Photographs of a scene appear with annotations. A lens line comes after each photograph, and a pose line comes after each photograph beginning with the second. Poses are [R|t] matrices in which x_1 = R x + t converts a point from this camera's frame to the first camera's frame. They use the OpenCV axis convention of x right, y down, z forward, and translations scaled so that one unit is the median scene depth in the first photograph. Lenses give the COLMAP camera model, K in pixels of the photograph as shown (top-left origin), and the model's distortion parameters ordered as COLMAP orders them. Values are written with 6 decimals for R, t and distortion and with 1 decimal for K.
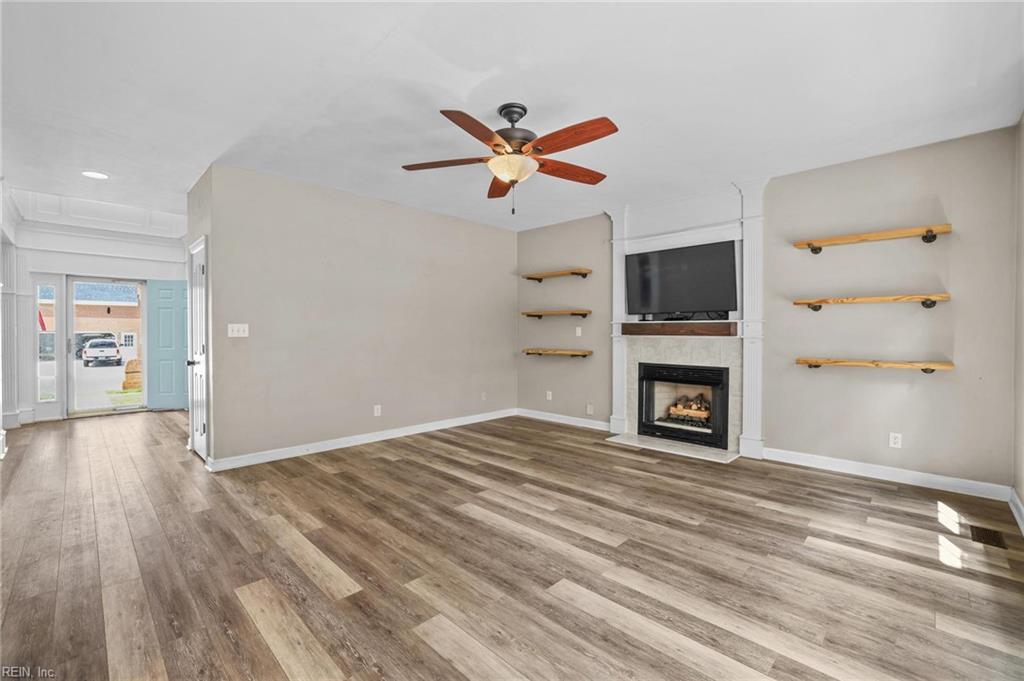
lens RADIAL K [[439.1, 0, 514.8], [0, 439.1, 335.9], [0, 0, 1]] dist [-0.046531, 0.018165]
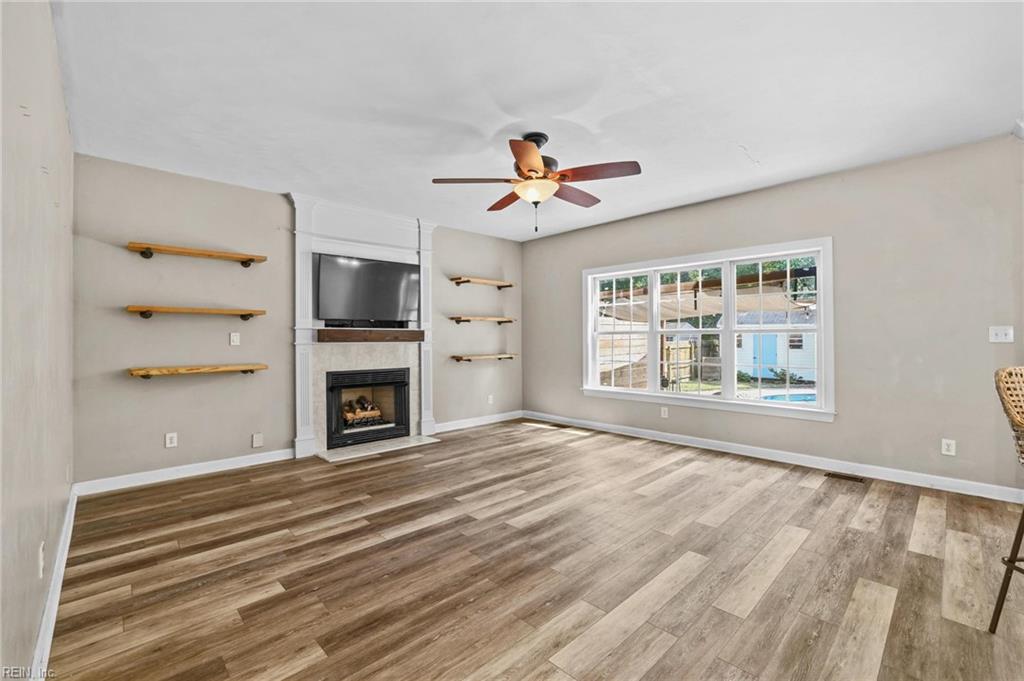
lens RADIAL K [[439.1, 0, 514.8], [0, 439.1, 335.9], [0, 0, 1]] dist [-0.046531, 0.018165]
pose [[0.027720, 0.005184, 0.999602, -0.882385], [0.013154, 0.999898, -0.005550, -0.006845], [-0.999529, 0.013302, 0.027649, 0.810702]]
